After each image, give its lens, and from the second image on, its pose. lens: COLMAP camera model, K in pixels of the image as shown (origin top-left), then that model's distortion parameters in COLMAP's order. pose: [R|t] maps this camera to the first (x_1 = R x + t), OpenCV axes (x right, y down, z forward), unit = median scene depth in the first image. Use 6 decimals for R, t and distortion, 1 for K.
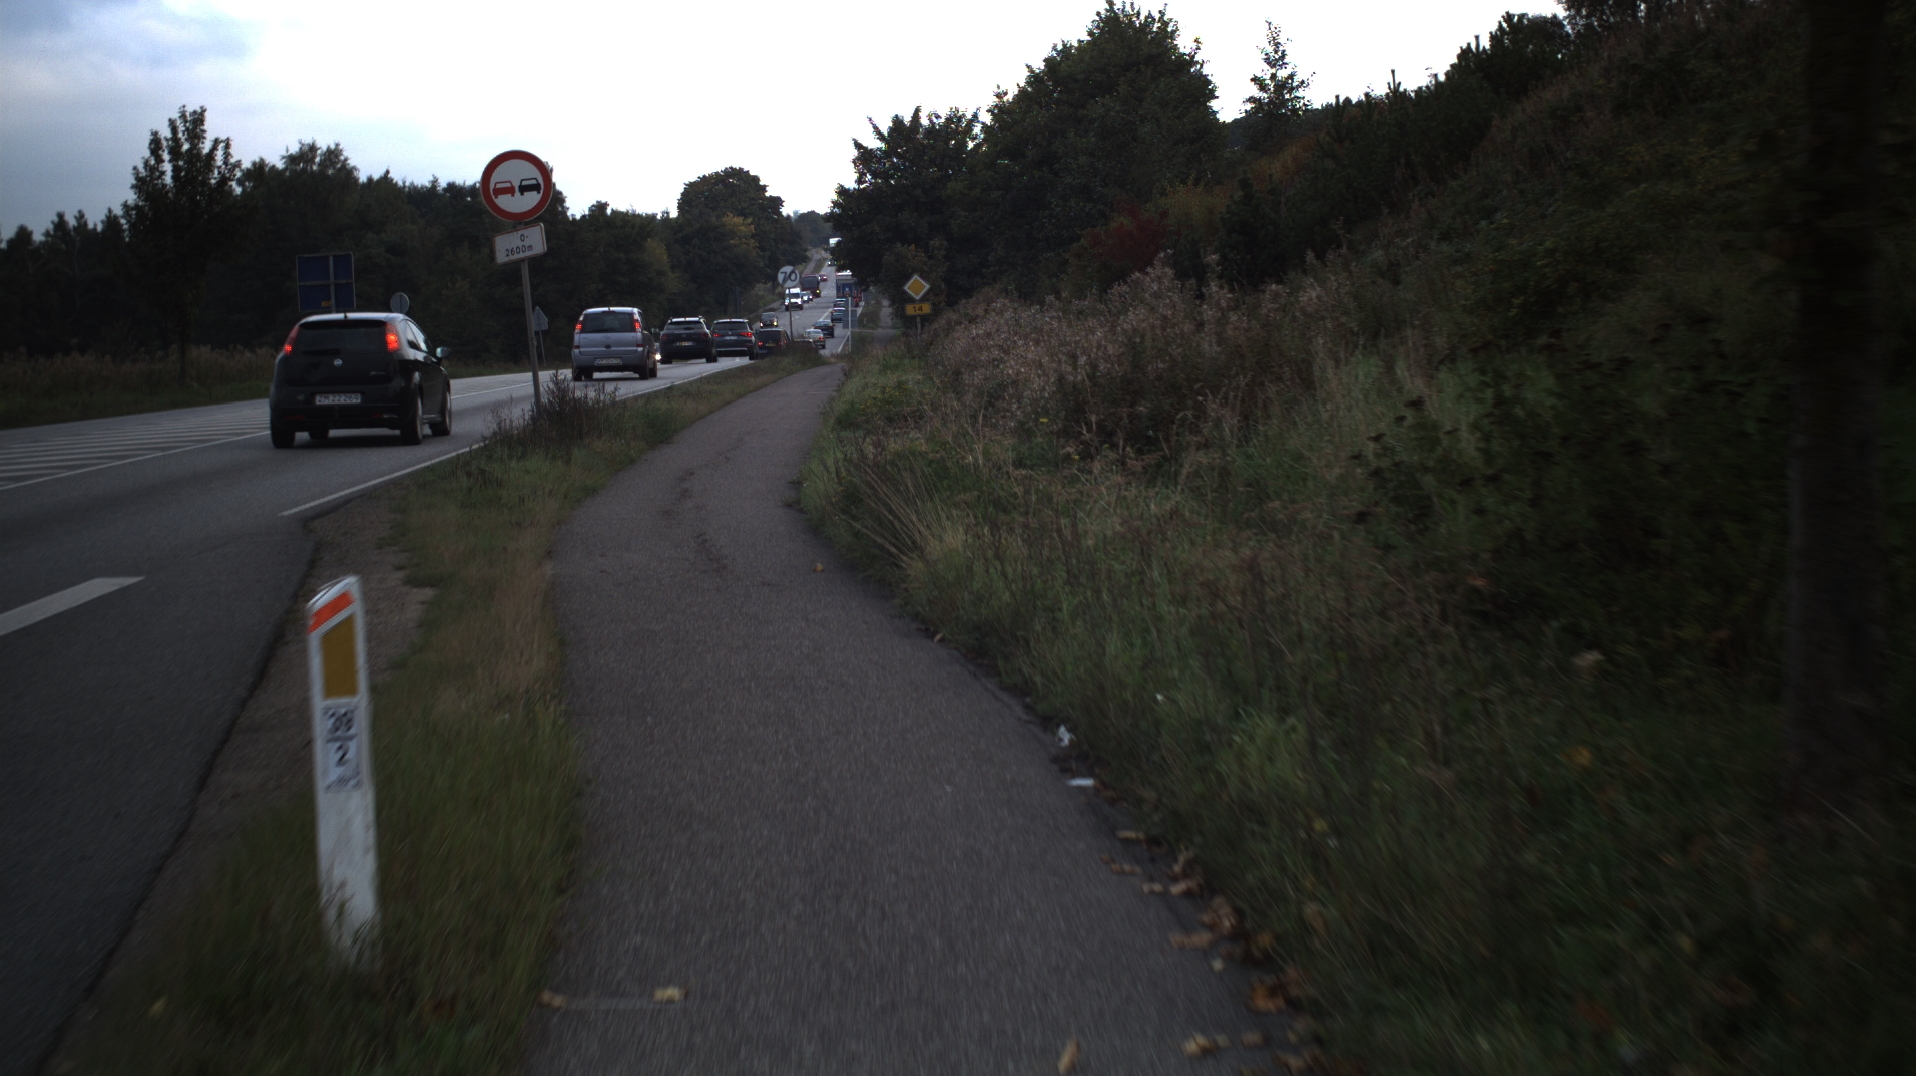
lens RADIAL K [[3574.8, 0, 959.7], [0, 3574.8, 536.7], [0, 0, 1]] dist [-0.243209, 0.000000]
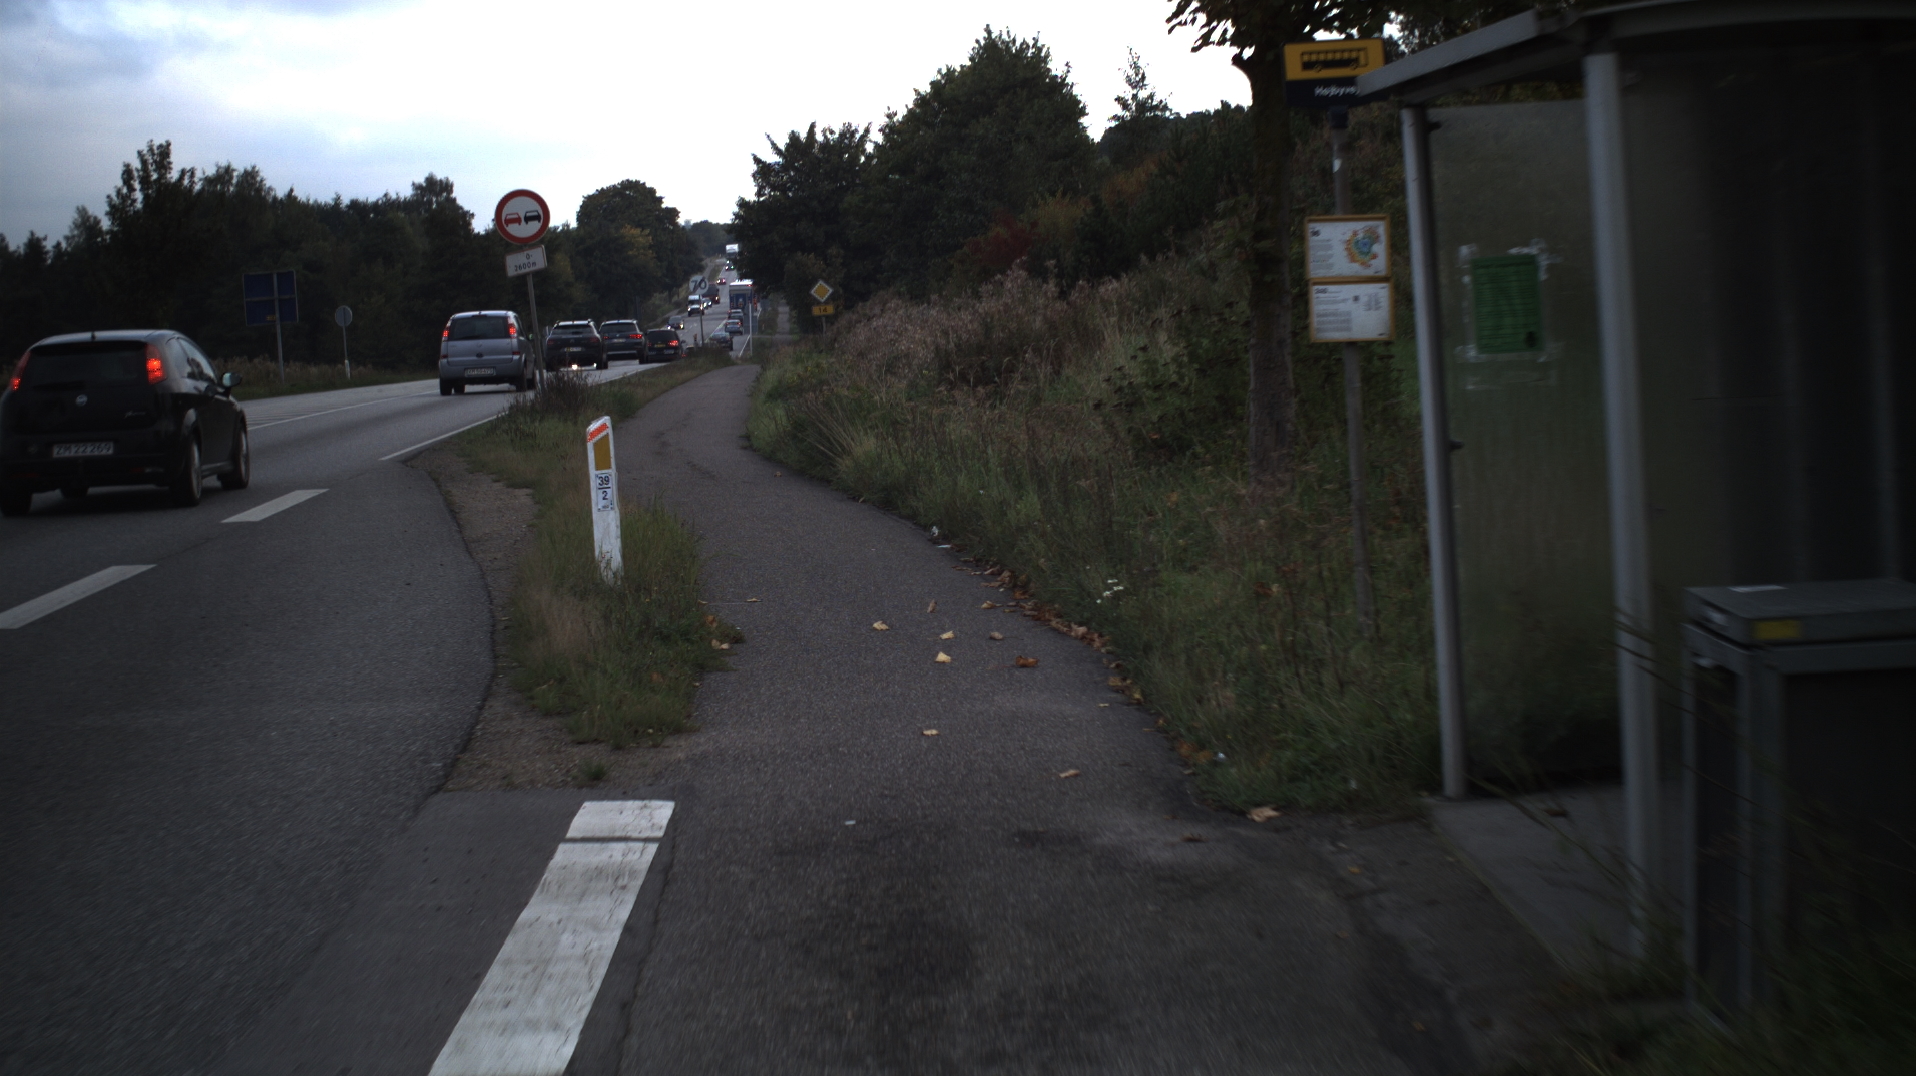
lens RADIAL K [[3573.3, 0, 962.2], [0, 3573.3, 534.8], [0, 0, 1]] dist [-0.244956, 0.000000]
pose [[0.999381, -0.019395, 0.029360, -0.001462], [0.019453, 0.999809, -0.001696, 0.008664], [-0.029321, 0.002267, 0.999567, -0.114308]]
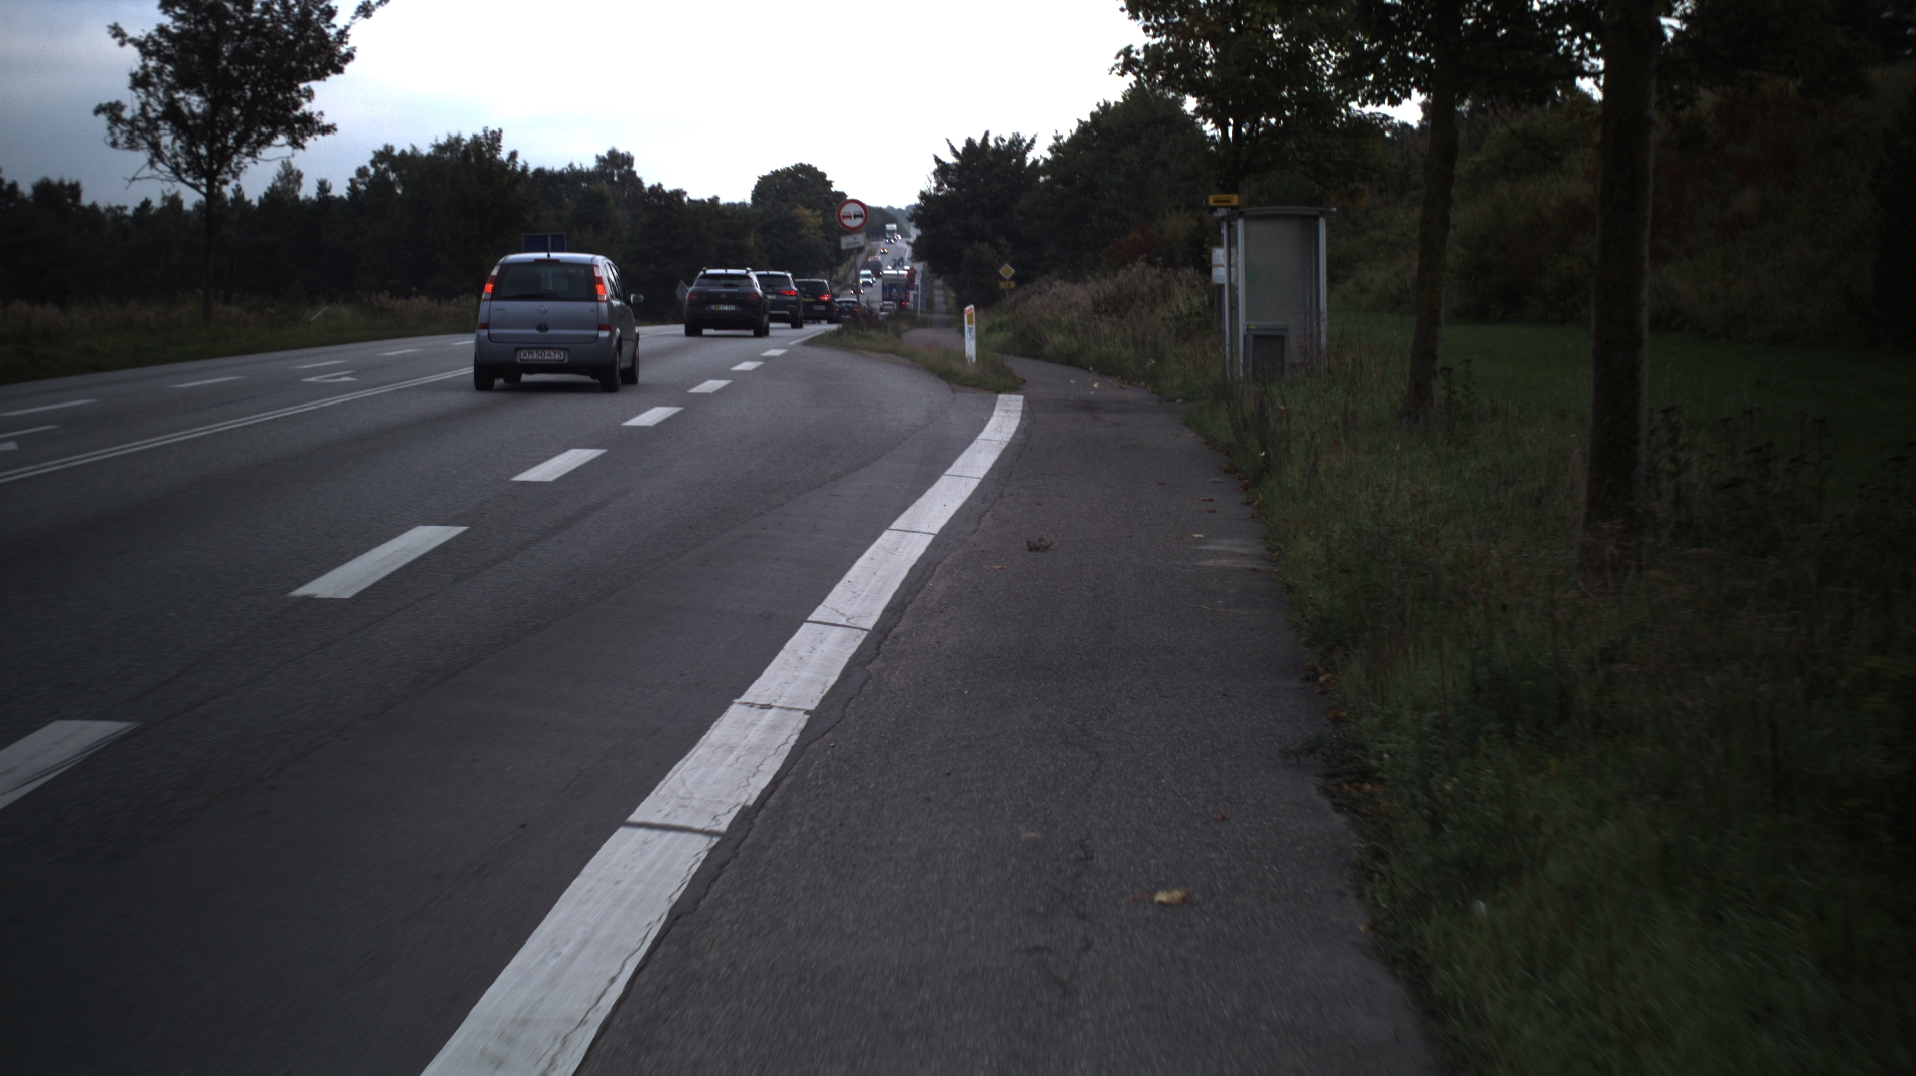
lens RADIAL K [[3574.4, 0, 959.9], [0, 3574.4, 544.5], [0, 0, 1]] dist [-0.239131, 0.000000]
pose [[0.999328, 0.035835, -0.007664, -0.012231], [-0.035807, 0.999352, 0.003735, 0.035970], [0.007793, -0.003458, 0.999964, -0.458133]]
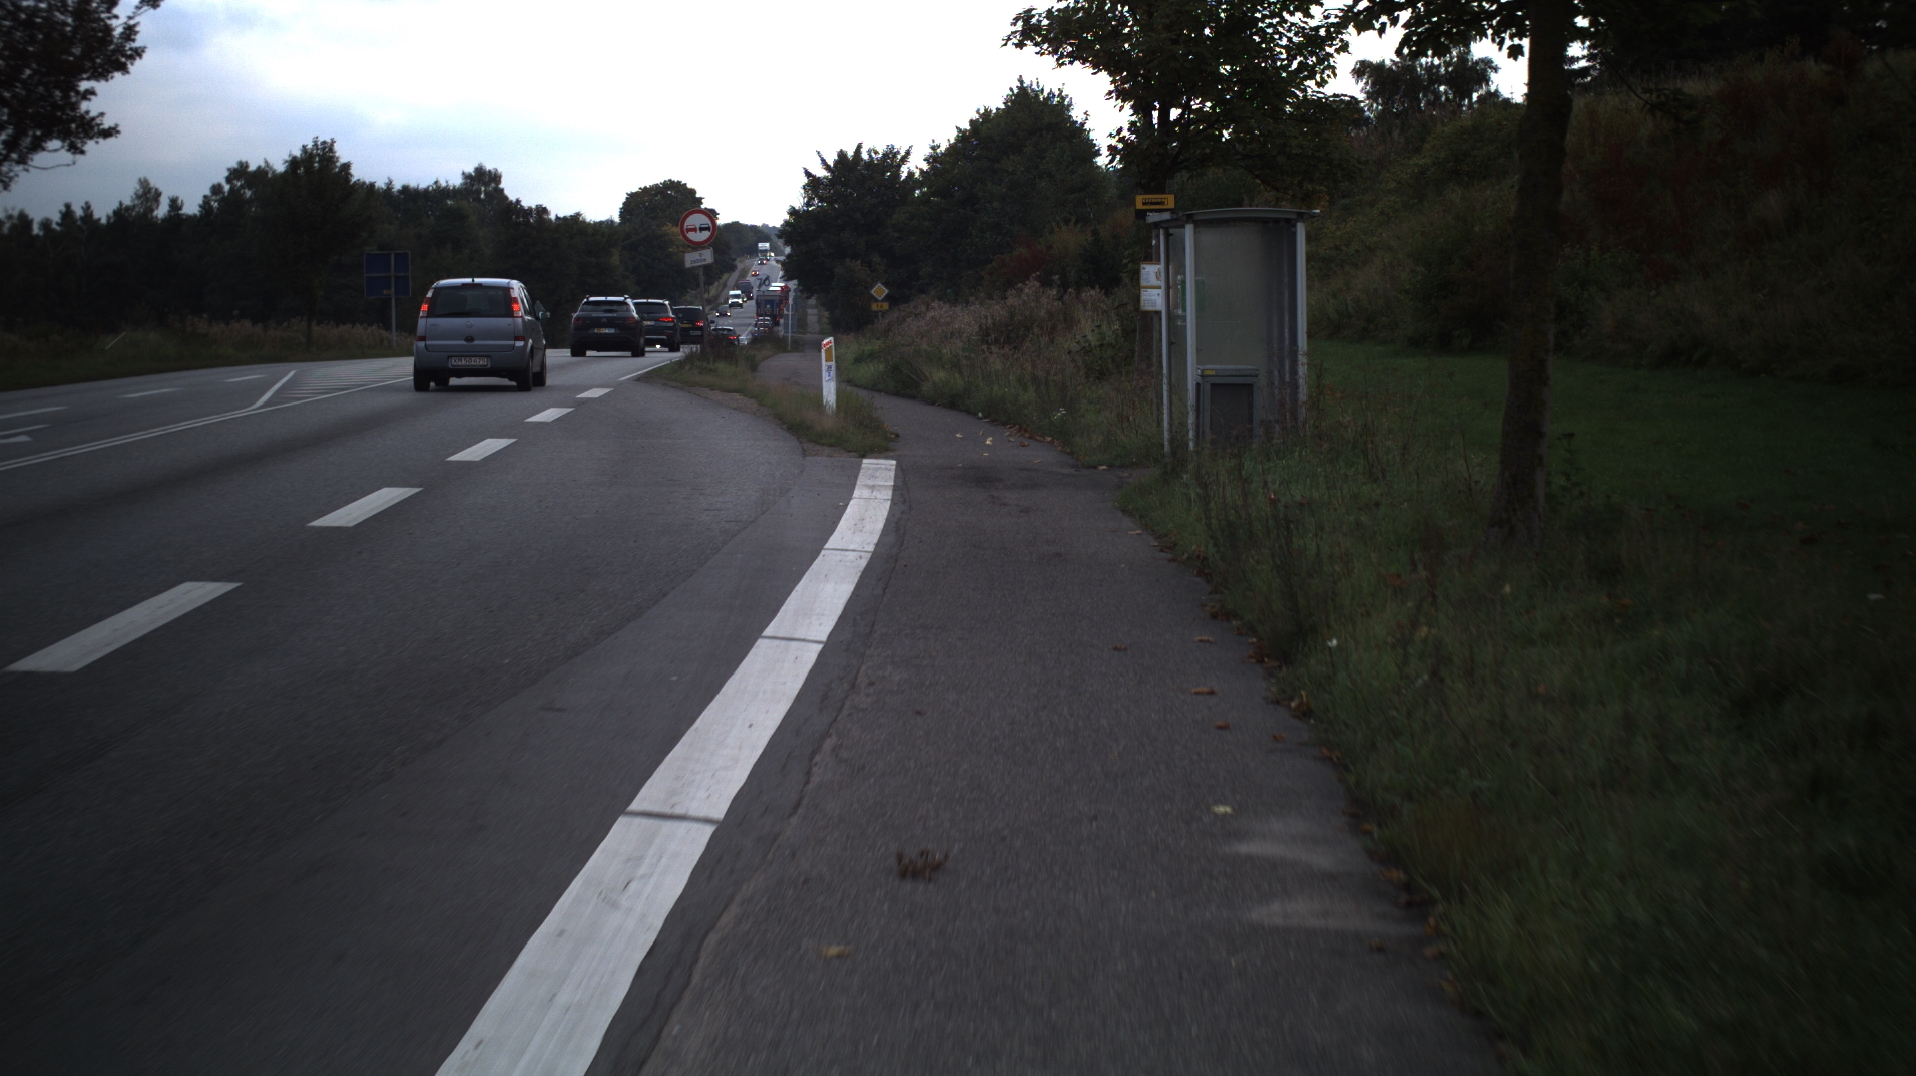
lens RADIAL K [[3573.3, 0, 952.3], [0, 3573.3, 535.5], [0, 0, 1]] dist [-0.244956, 0.000000]
pose [[0.999193, 0.031814, 0.024533, -0.011021], [-0.031704, 0.999486, -0.004852, 0.026887], [-0.024675, 0.004070, 0.999687, -0.343214]]
